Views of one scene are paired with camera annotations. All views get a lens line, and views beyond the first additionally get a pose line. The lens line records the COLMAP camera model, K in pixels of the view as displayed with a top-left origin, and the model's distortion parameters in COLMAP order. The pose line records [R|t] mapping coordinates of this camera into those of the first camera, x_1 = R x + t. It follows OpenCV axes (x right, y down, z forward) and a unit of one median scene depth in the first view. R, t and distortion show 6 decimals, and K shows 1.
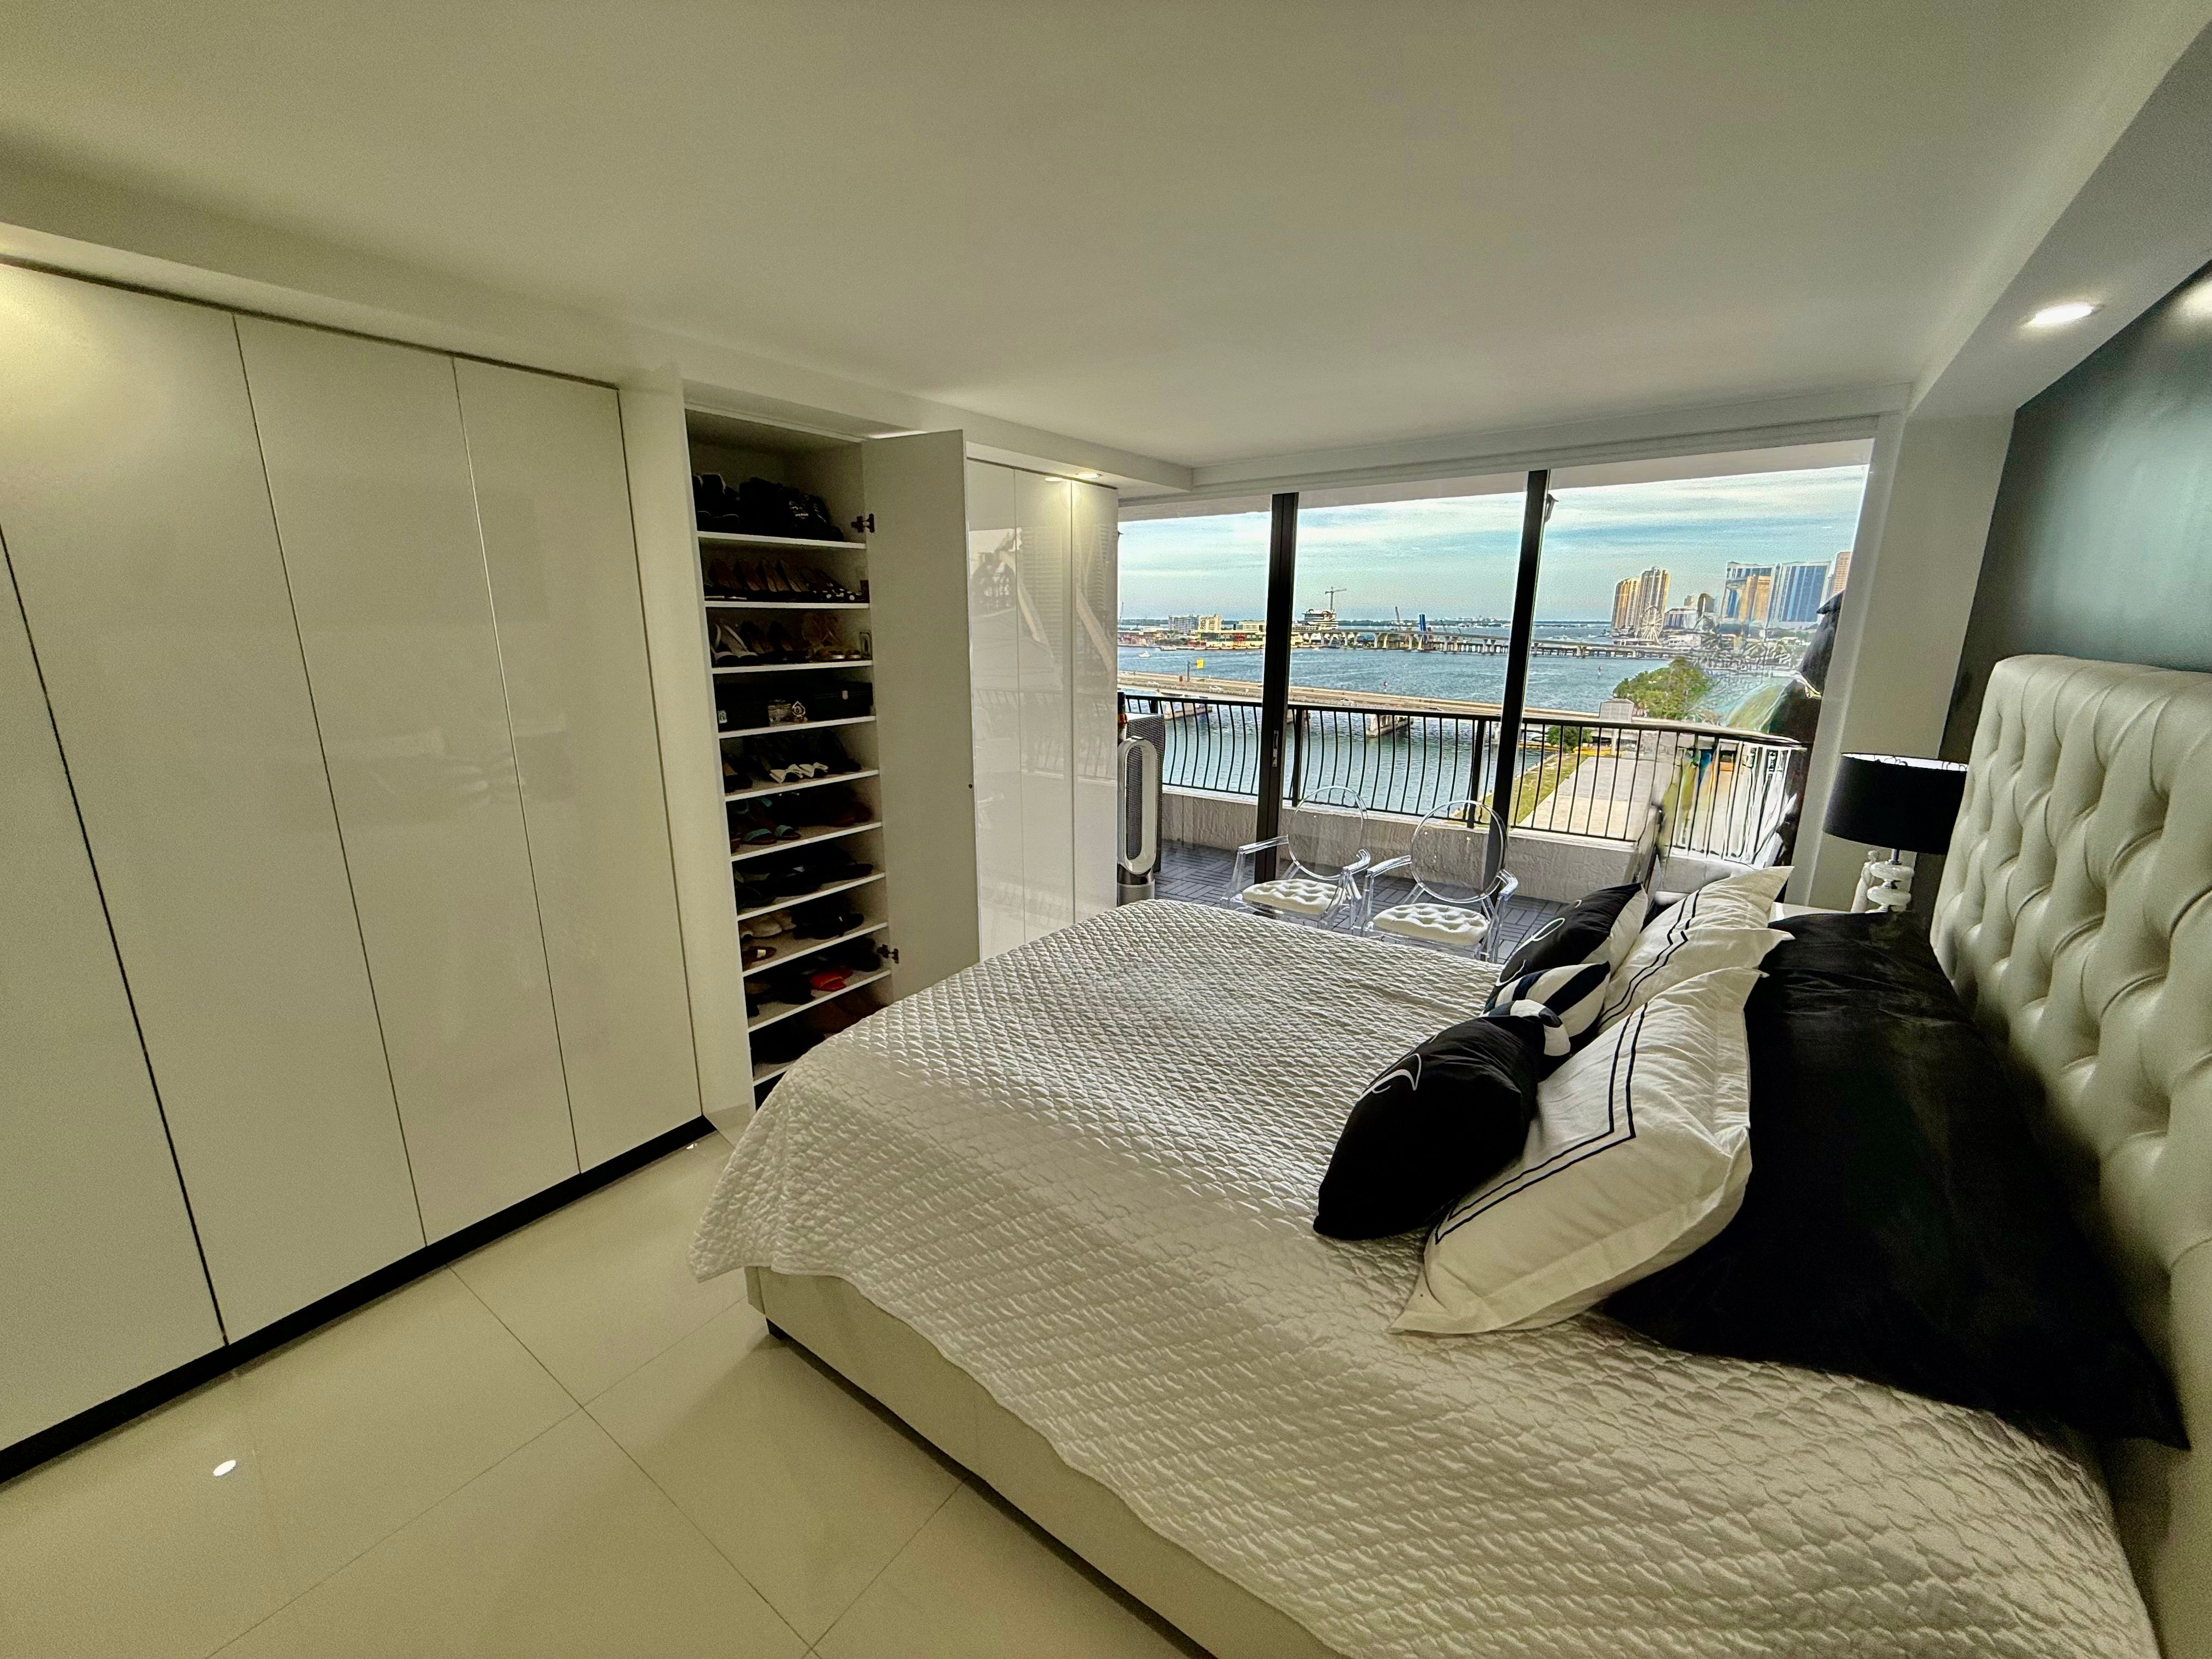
lens RADIAL K [[881.2, 0, 1107.0], [0, 881.2, 839.9], [0, 0, 1]] dist [0.002415, -0.001061]
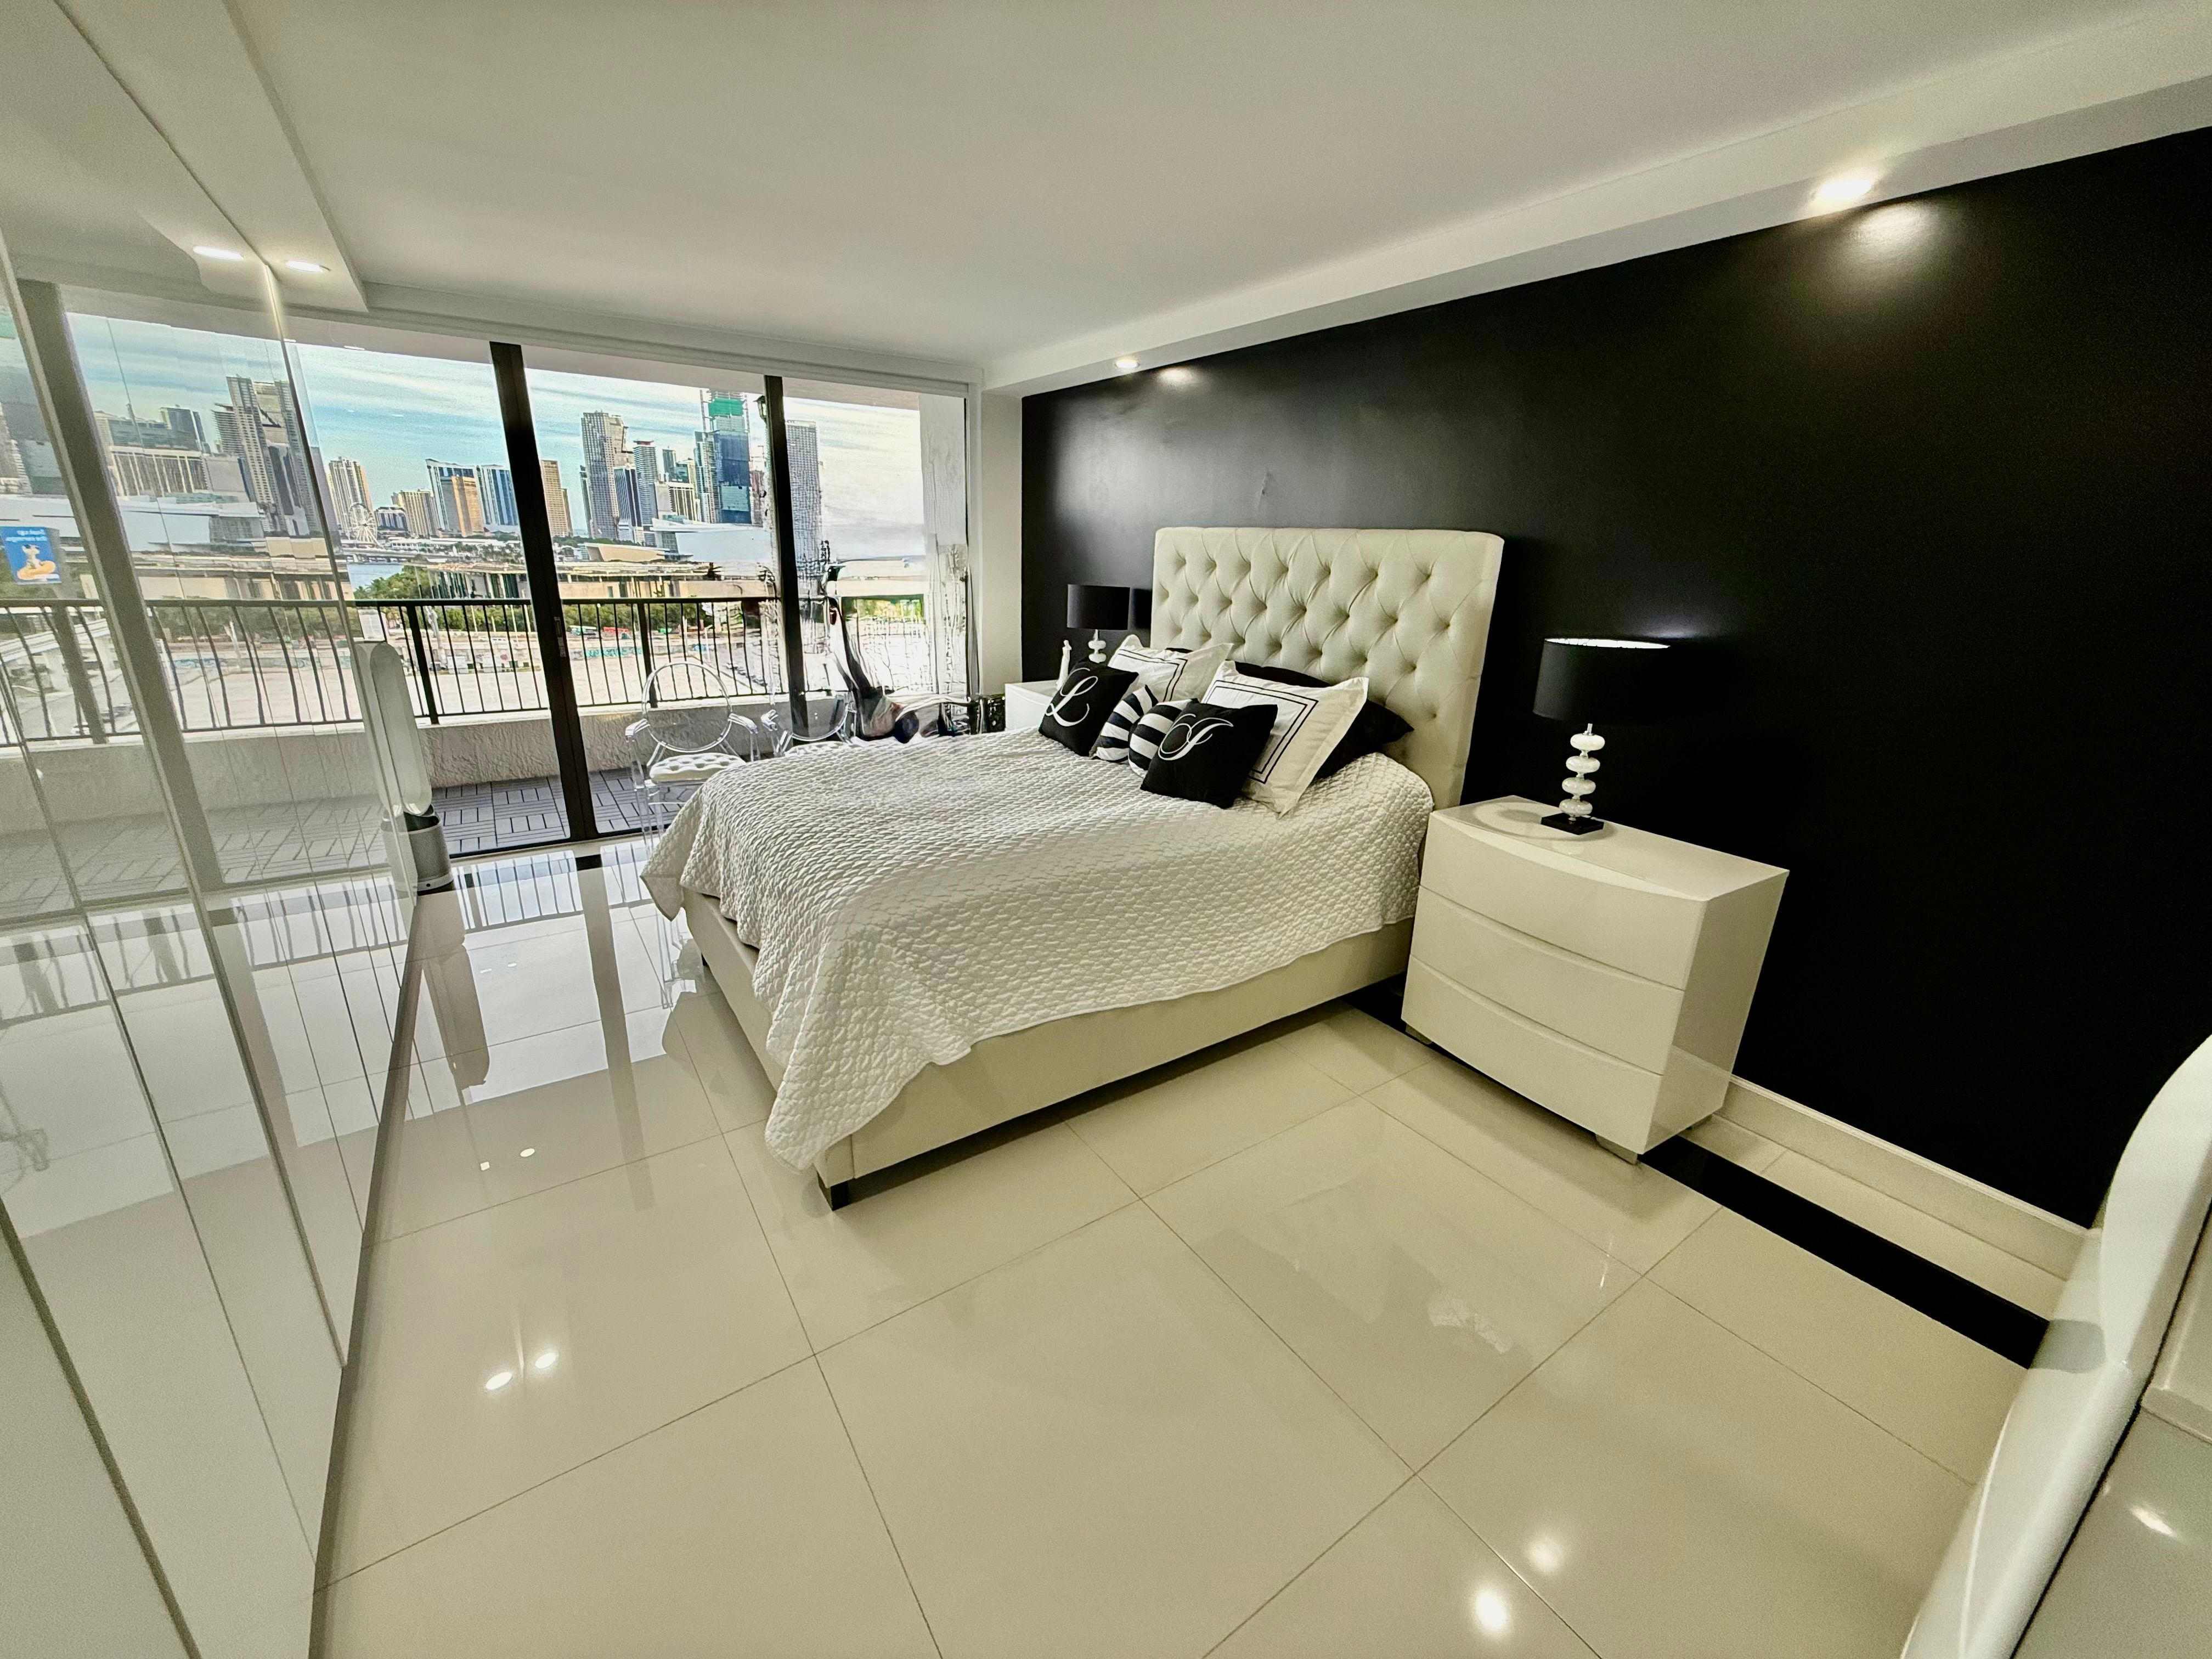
lens RADIAL K [[881.2, 0, 1098.3], [0, 881.2, 829.6], [0, 0, 1]] dist [0.002415, -0.001061]
pose [[0.347615, -0.282799, 0.893973, -0.656832], [0.200300, 0.953820, 0.223846, -0.006087], [-0.915993, 0.101251, 0.388207, 0.191782]]
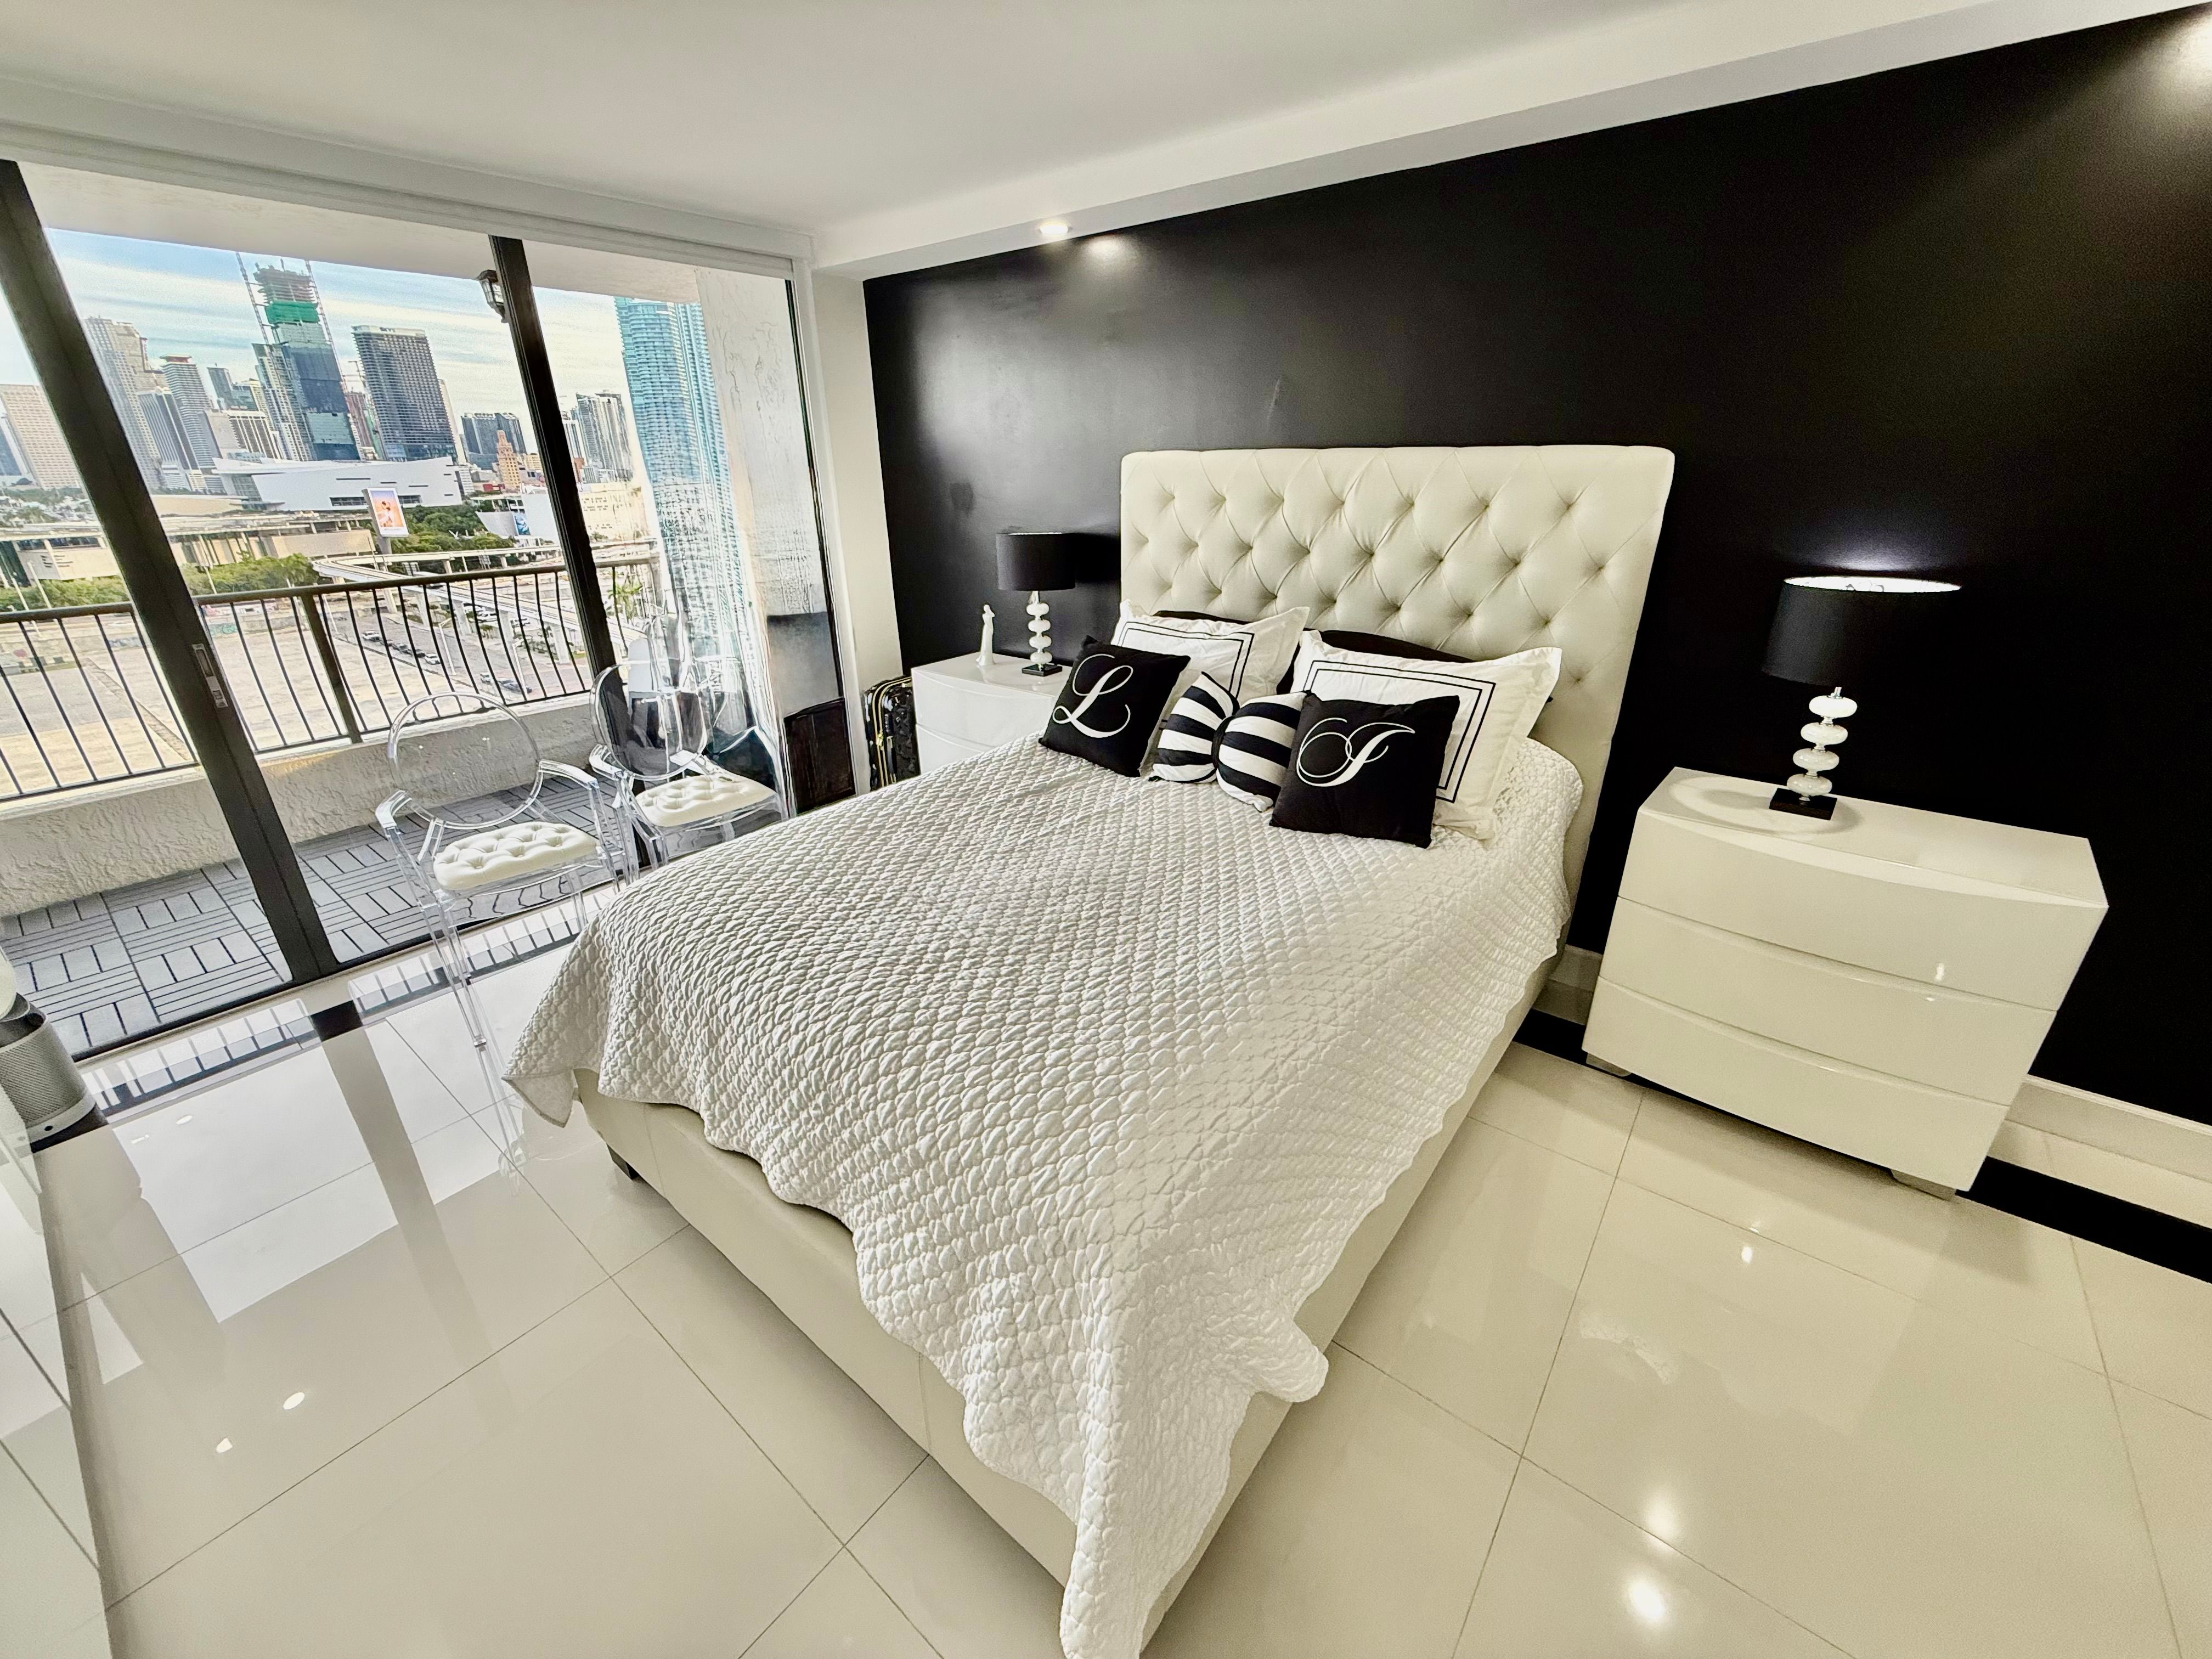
lens RADIAL K [[881.2, 0, 1103.5], [0, 881.2, 829.9], [0, 0, 1]] dist [0.002415, -0.001061]
pose [[0.051500, -0.387993, 0.920222, -0.447744], [0.253889, 0.896257, 0.363680, -0.100472], [-0.965861, 0.214905, 0.144664, 0.511515]]
